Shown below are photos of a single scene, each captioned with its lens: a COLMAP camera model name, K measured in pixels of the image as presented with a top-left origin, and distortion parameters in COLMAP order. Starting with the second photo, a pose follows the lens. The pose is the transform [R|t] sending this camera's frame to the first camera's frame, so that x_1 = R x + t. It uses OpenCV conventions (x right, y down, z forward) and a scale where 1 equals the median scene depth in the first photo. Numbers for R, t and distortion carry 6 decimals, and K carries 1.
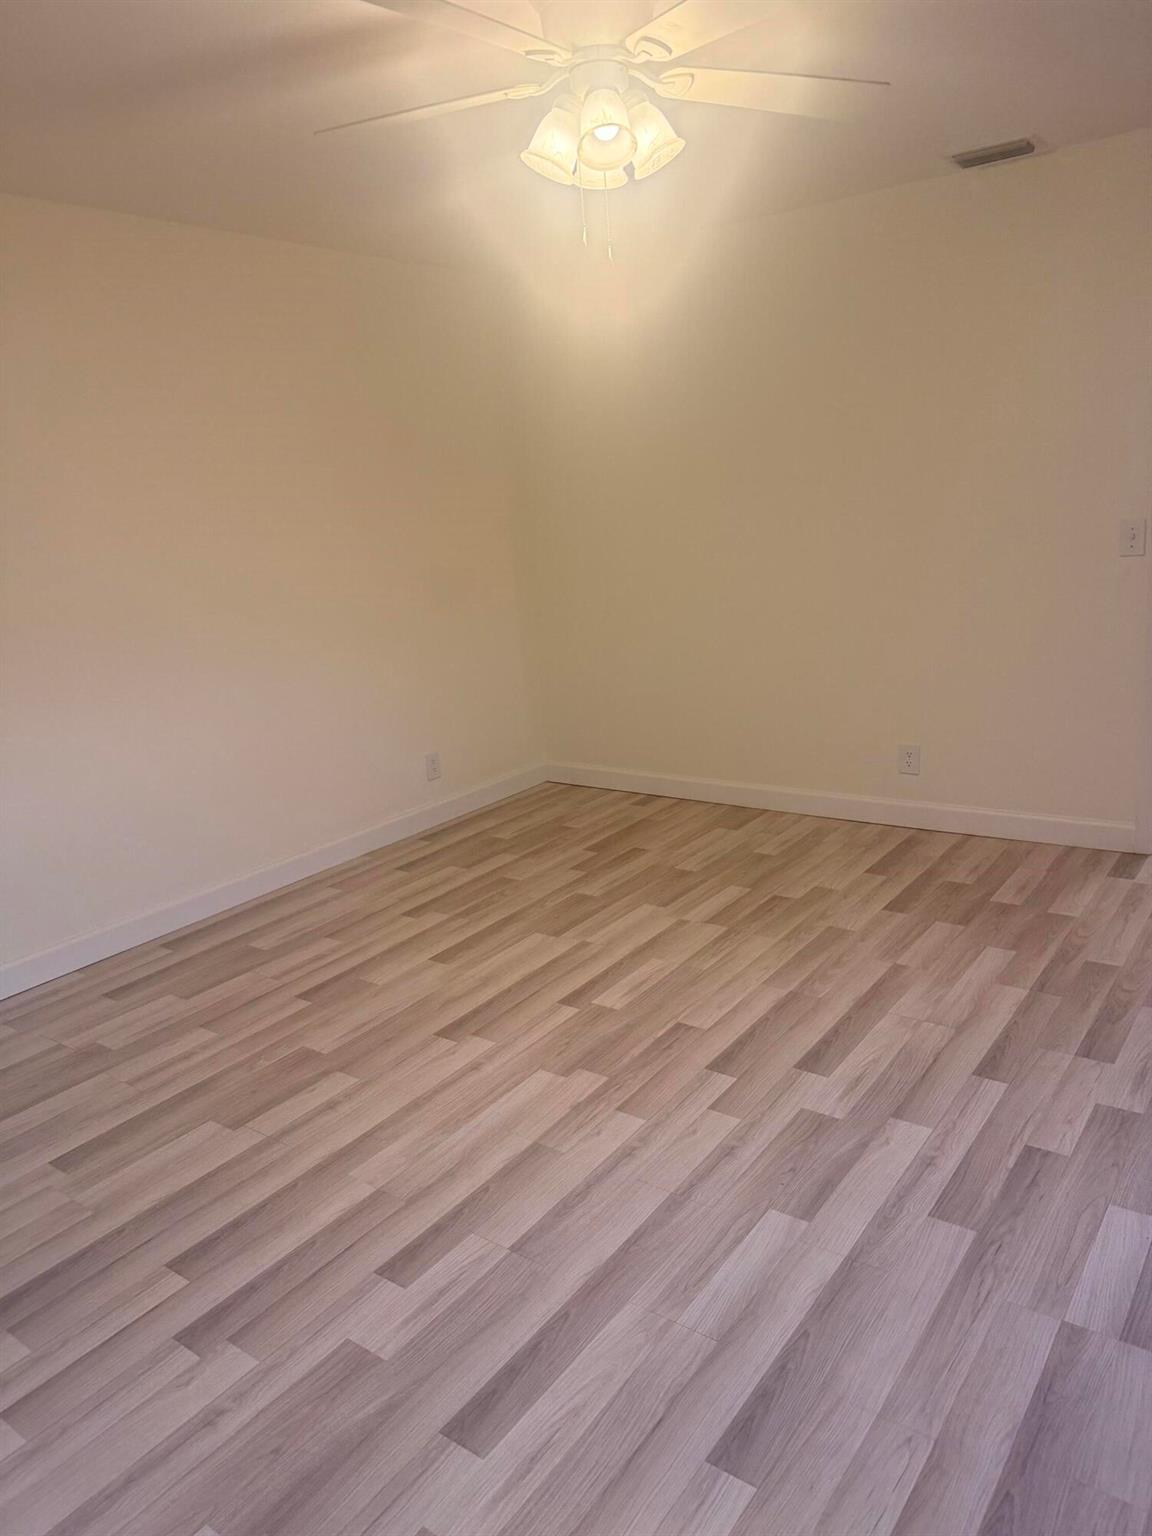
lens RADIAL K [[1083.7, 0, 550.0], [0, 1083.7, 765.4], [0, 0, 1]] dist [0.148212, -0.258955]
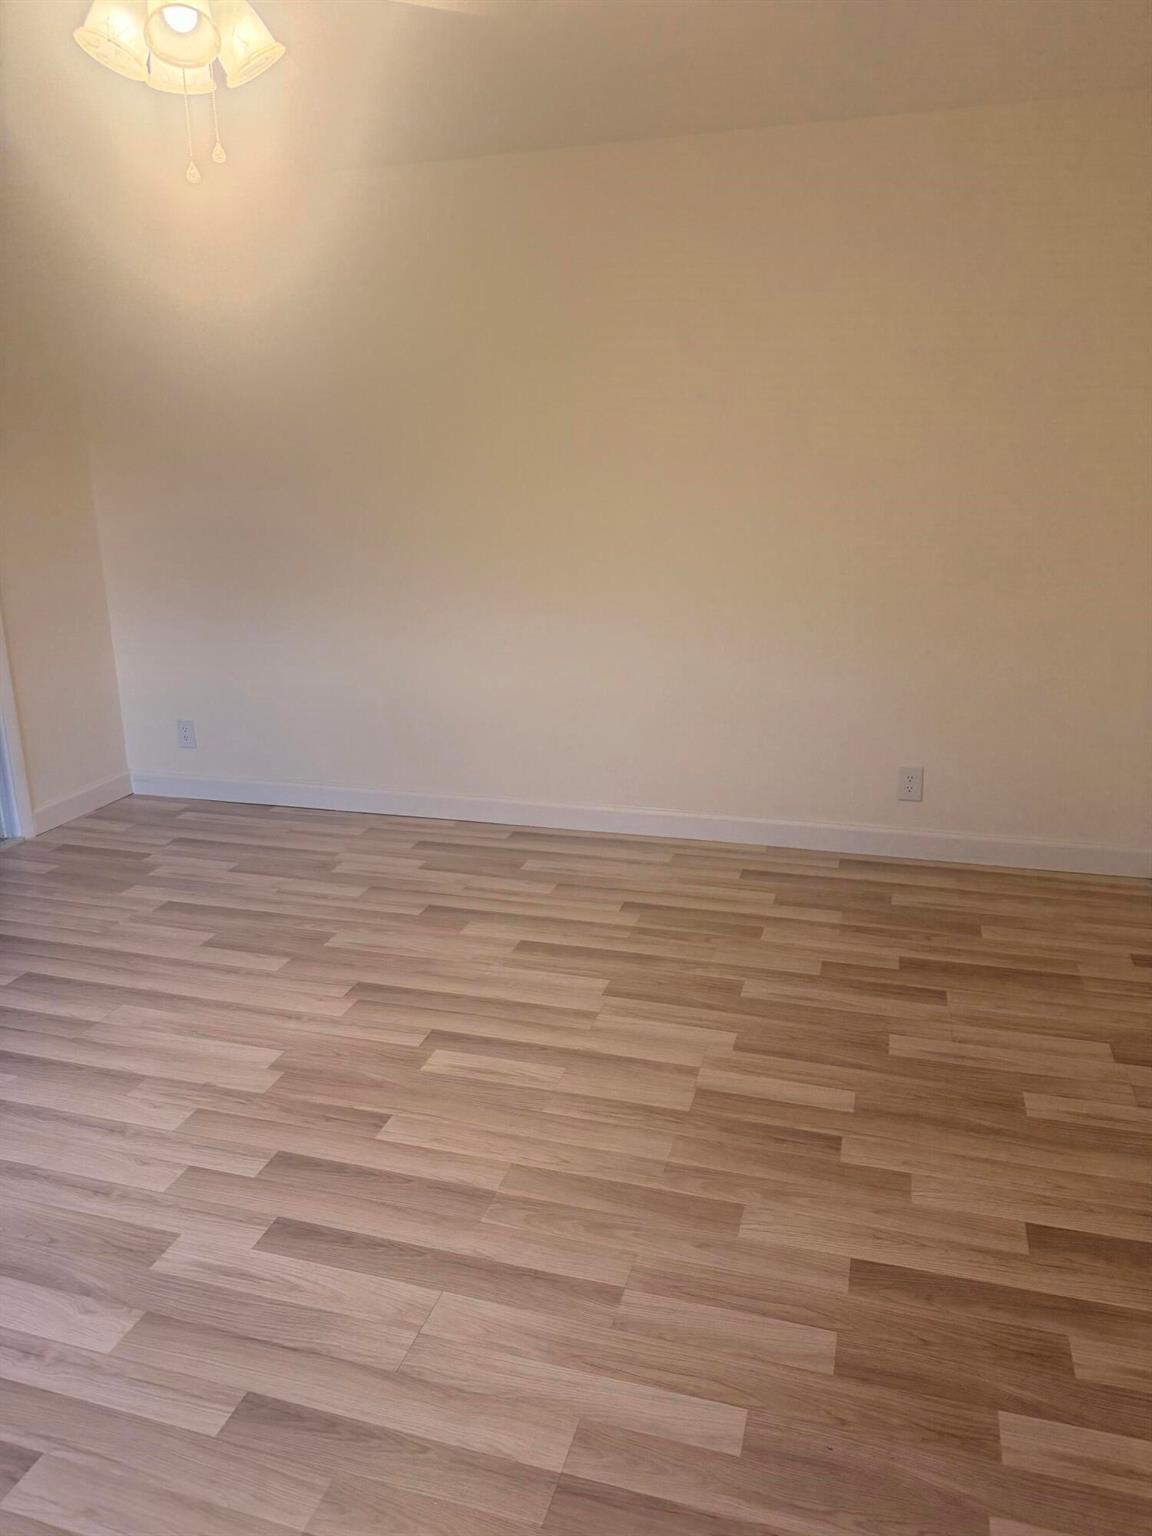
lens RADIAL K [[1064.3, 0, 582.5], [0, 1064.3, 744.0], [0, 0, 1]] dist [0.097366, -0.125564]
pose [[0.340040, 0.300280, -0.891181, 0.769317], [-0.226477, 0.945908, 0.232305, -0.239607], [0.912733, 0.122839, 0.389654, 0.743864]]
